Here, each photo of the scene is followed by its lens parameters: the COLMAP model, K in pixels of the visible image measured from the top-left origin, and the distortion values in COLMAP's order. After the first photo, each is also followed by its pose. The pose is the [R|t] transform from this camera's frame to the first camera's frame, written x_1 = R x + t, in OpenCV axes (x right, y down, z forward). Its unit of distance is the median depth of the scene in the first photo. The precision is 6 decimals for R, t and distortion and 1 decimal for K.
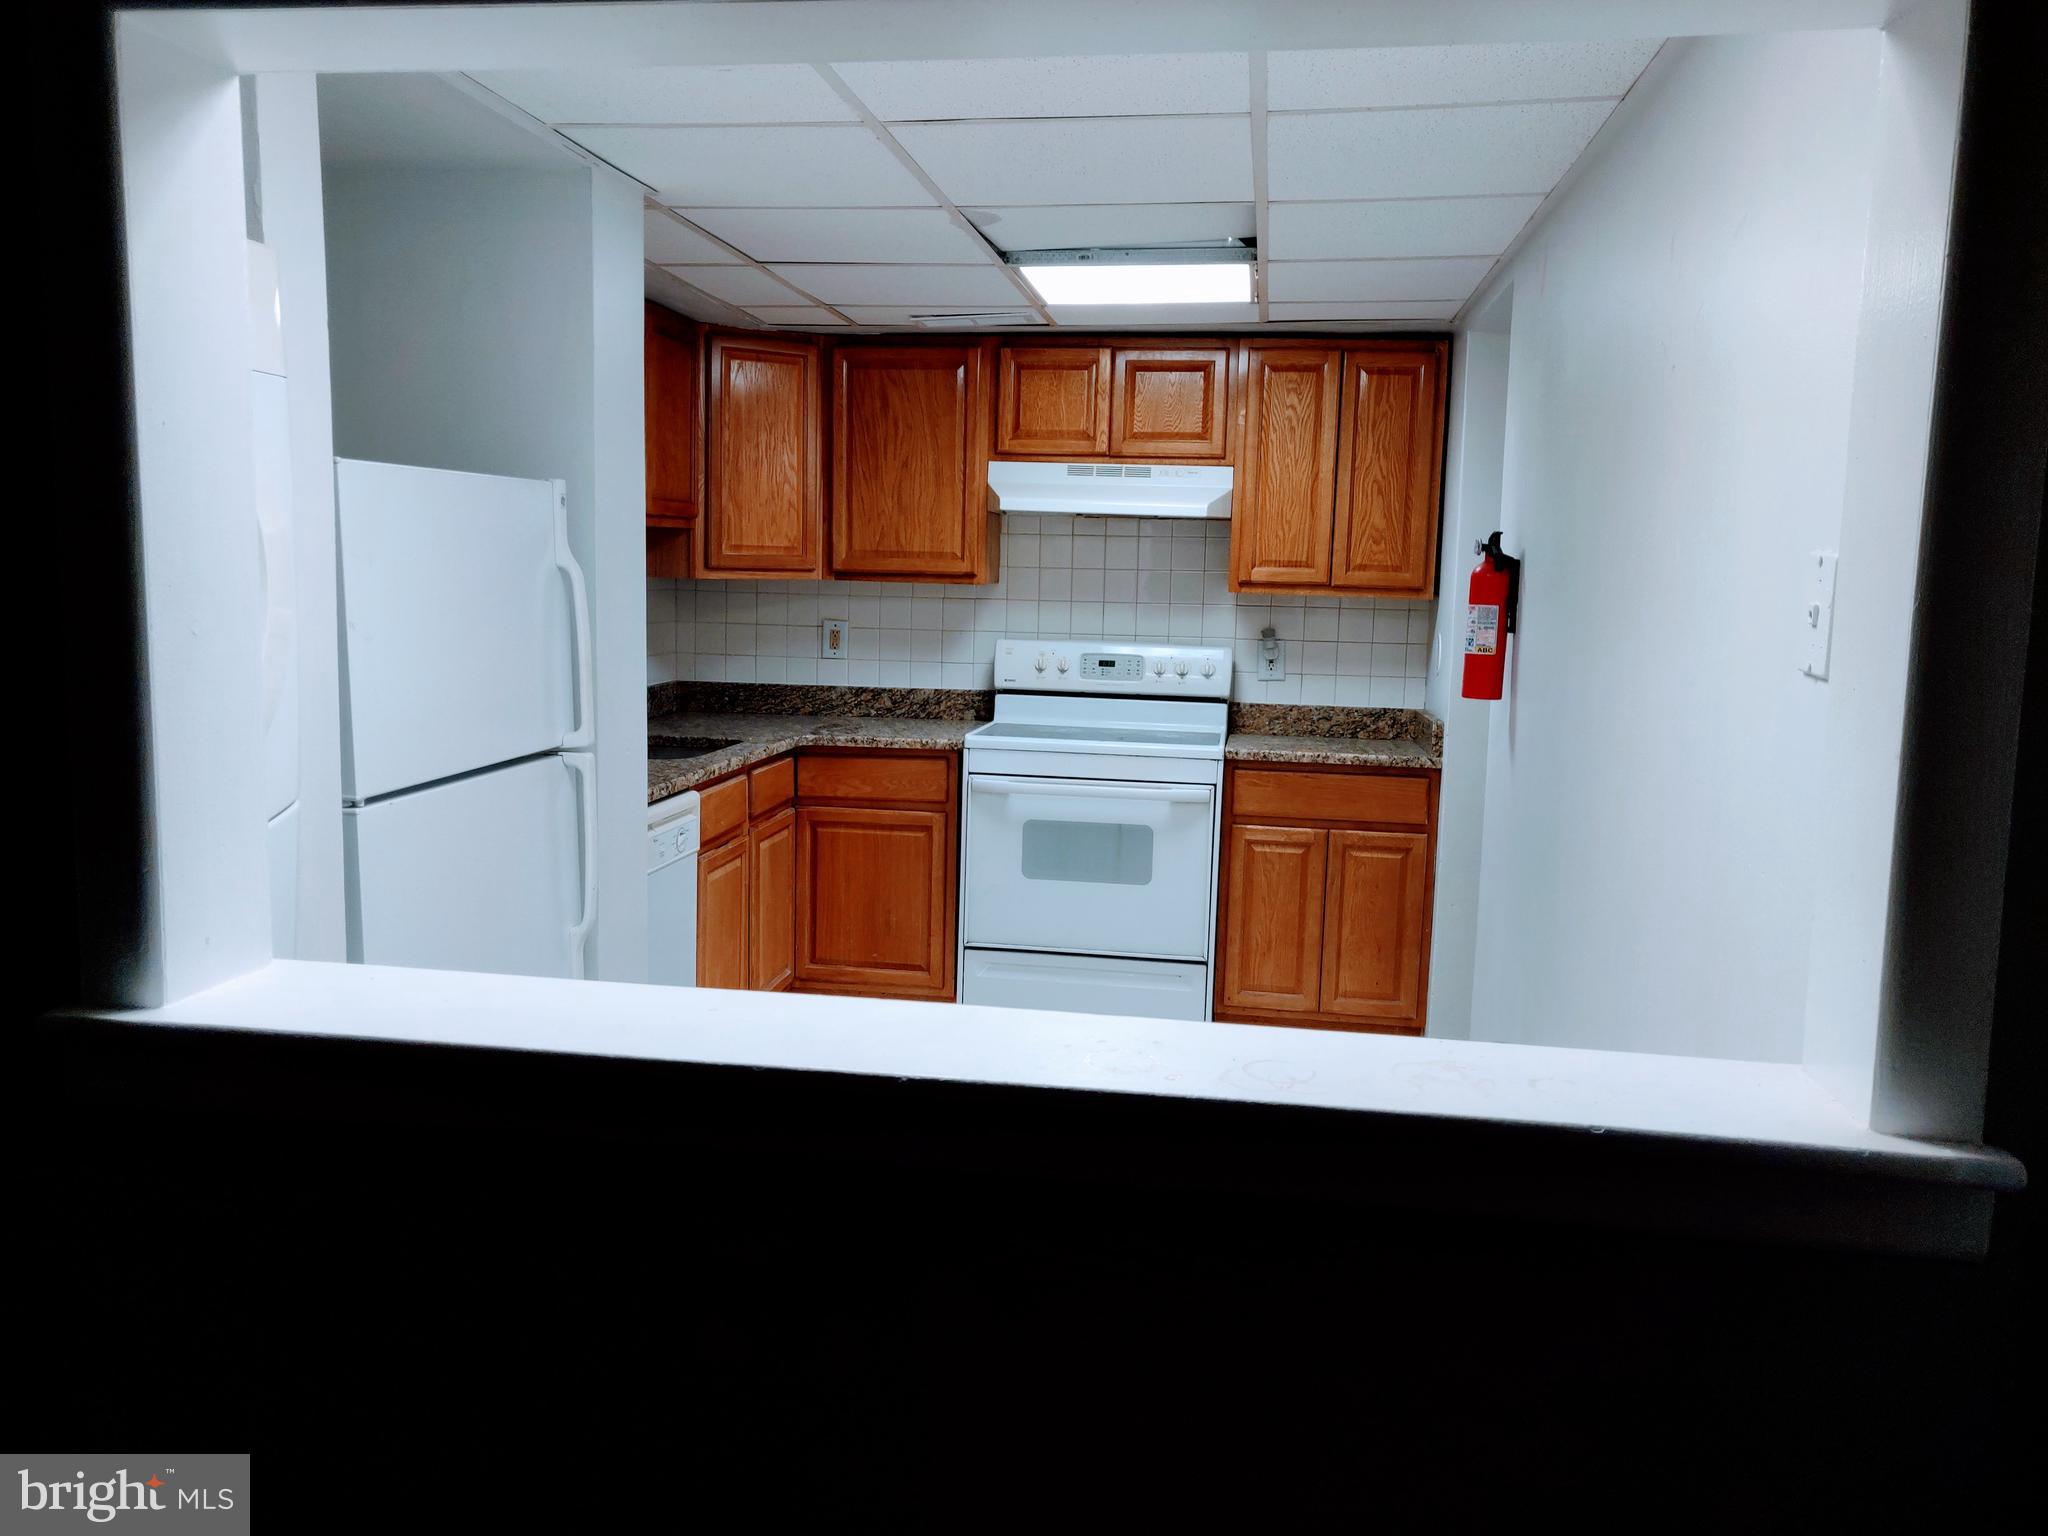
lens RADIAL K [[1577.1, 0, 1029.1], [0, 1577.1, 743.6], [0, 0, 1]] dist [0.006551, 0.037015]
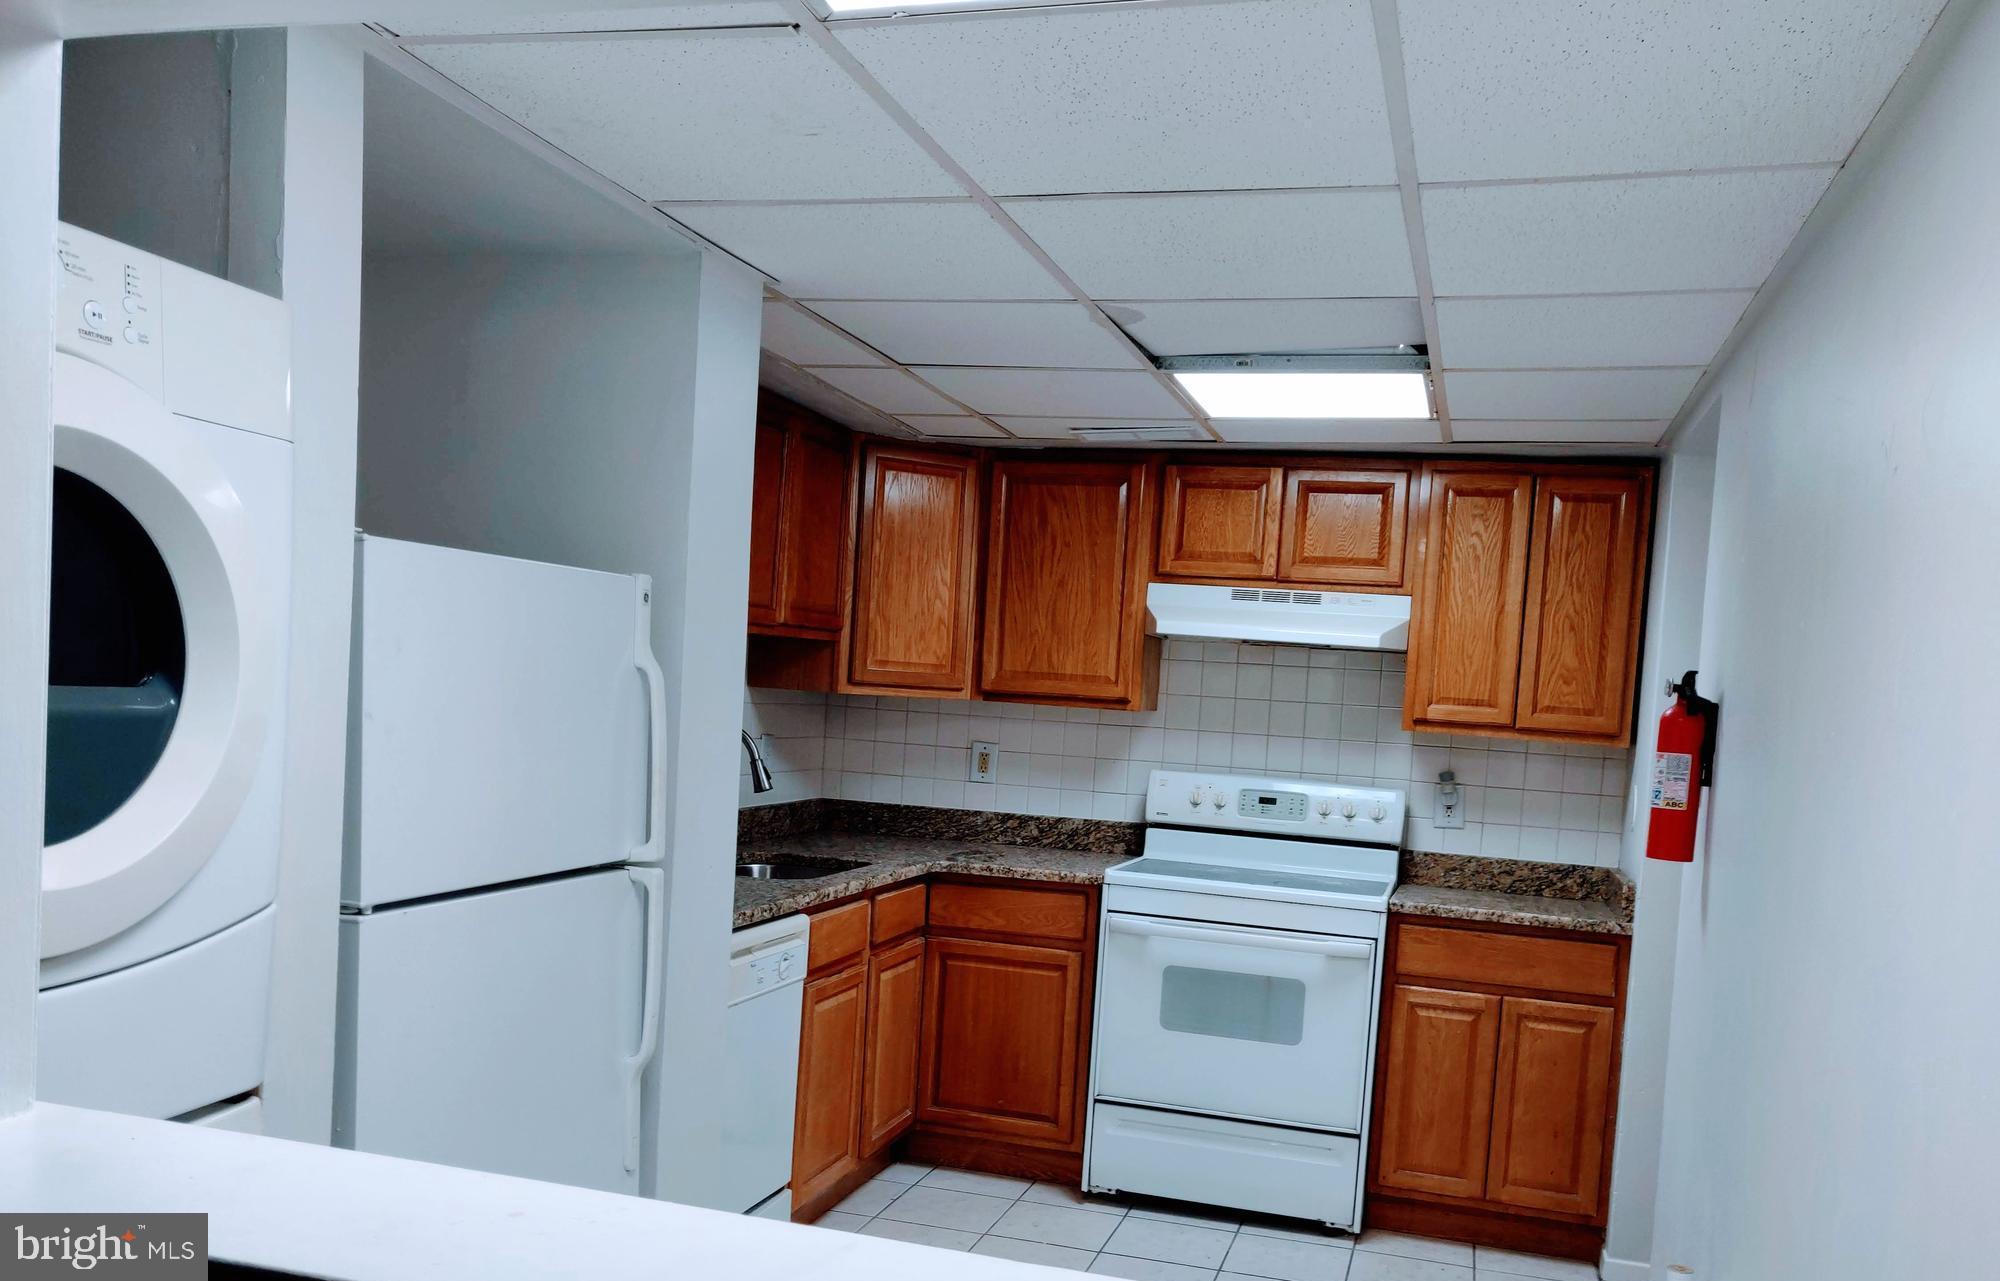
lens RADIAL K [[1578.7, 0, 1044.8], [0, 1578.7, 760.8], [0, 0, 1]] dist [-0.002642, 0.047430]
pose [[0.991750, 0.044671, -0.120155, 0.032260], [-0.053322, 0.996137, -0.069771, -0.002548], [0.116574, 0.075603, 0.990300, 0.062709]]
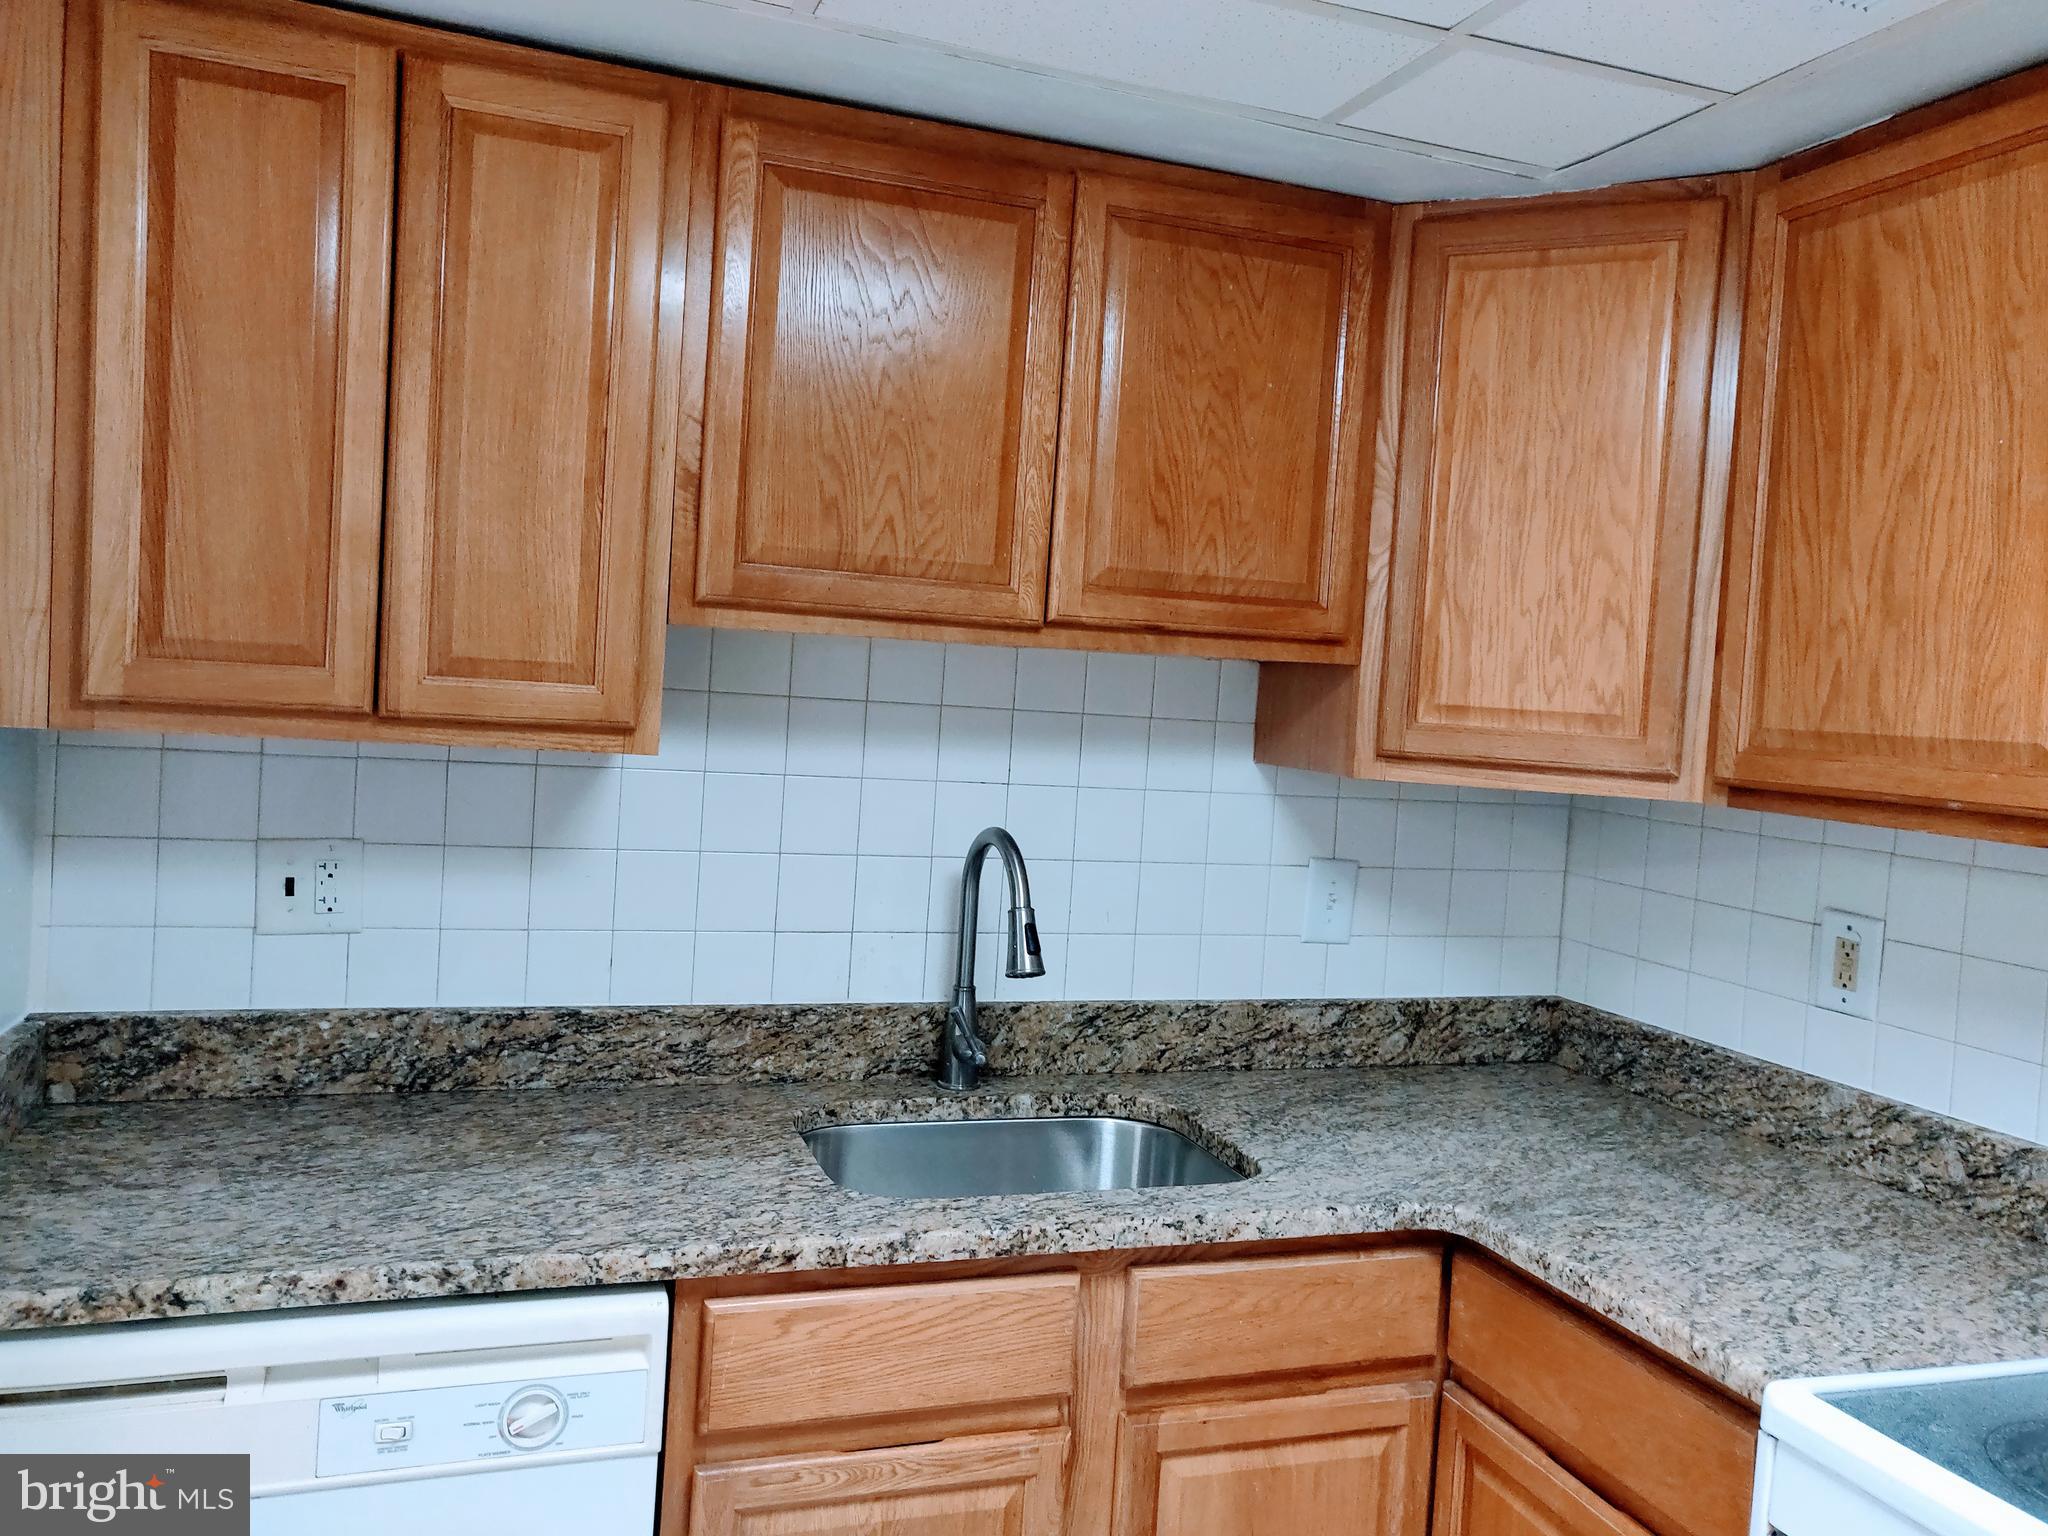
lens RADIAL K [[1577.1, 0, 1029.1], [0, 1577.1, 743.6], [0, 0, 1]] dist [0.006551, 0.037015]
pose [[0.465375, 0.038502, -0.884276, 0.138867], [-0.149665, 0.988090, -0.035743, -0.084825], [0.872368, 0.148980, 0.465595, 0.717188]]
